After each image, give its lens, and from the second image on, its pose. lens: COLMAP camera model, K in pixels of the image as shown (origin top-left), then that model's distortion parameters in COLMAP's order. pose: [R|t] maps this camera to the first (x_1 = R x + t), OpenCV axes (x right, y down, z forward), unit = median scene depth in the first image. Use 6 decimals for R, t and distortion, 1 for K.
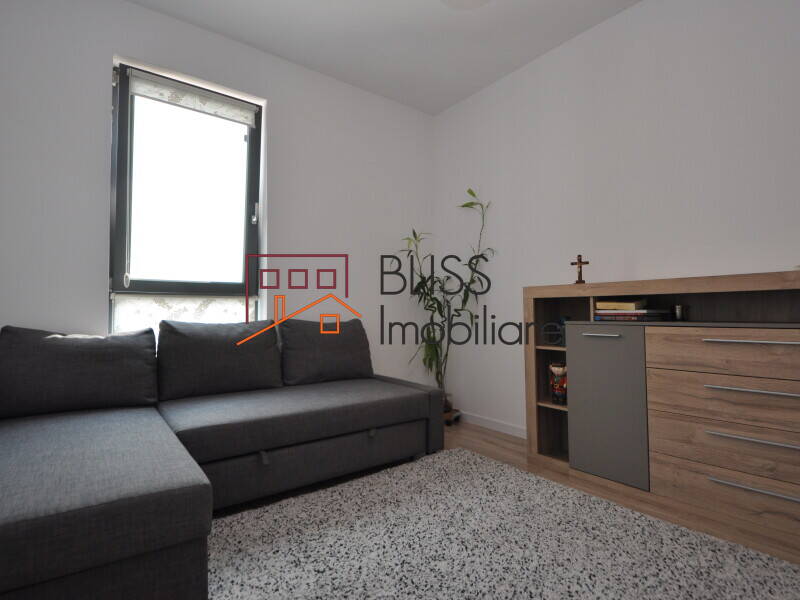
lens RADIAL K [[416.5, 0, 396.5], [0, 416.5, 299.7], [0, 0, 1]] dist [0.015311, -0.004020]
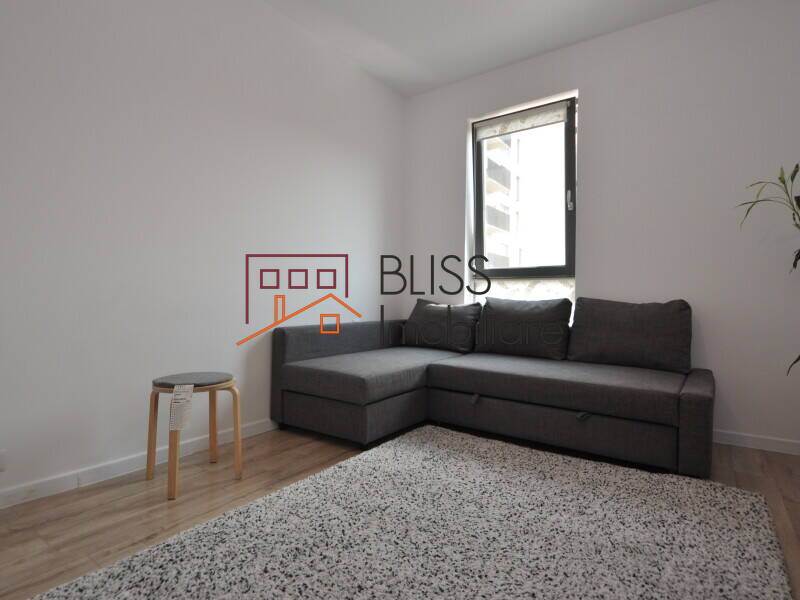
lens RADIAL K [[416.5, 0, 396.2], [0, 416.5, 299.2], [0, 0, 1]] dist [0.015311, -0.004020]
pose [[0.306552, 0.005633, -0.951837, 0.709665], [0.011912, 0.999881, 0.009754, 0.042188], [0.951779, -0.014329, 0.306449, 0.307957]]
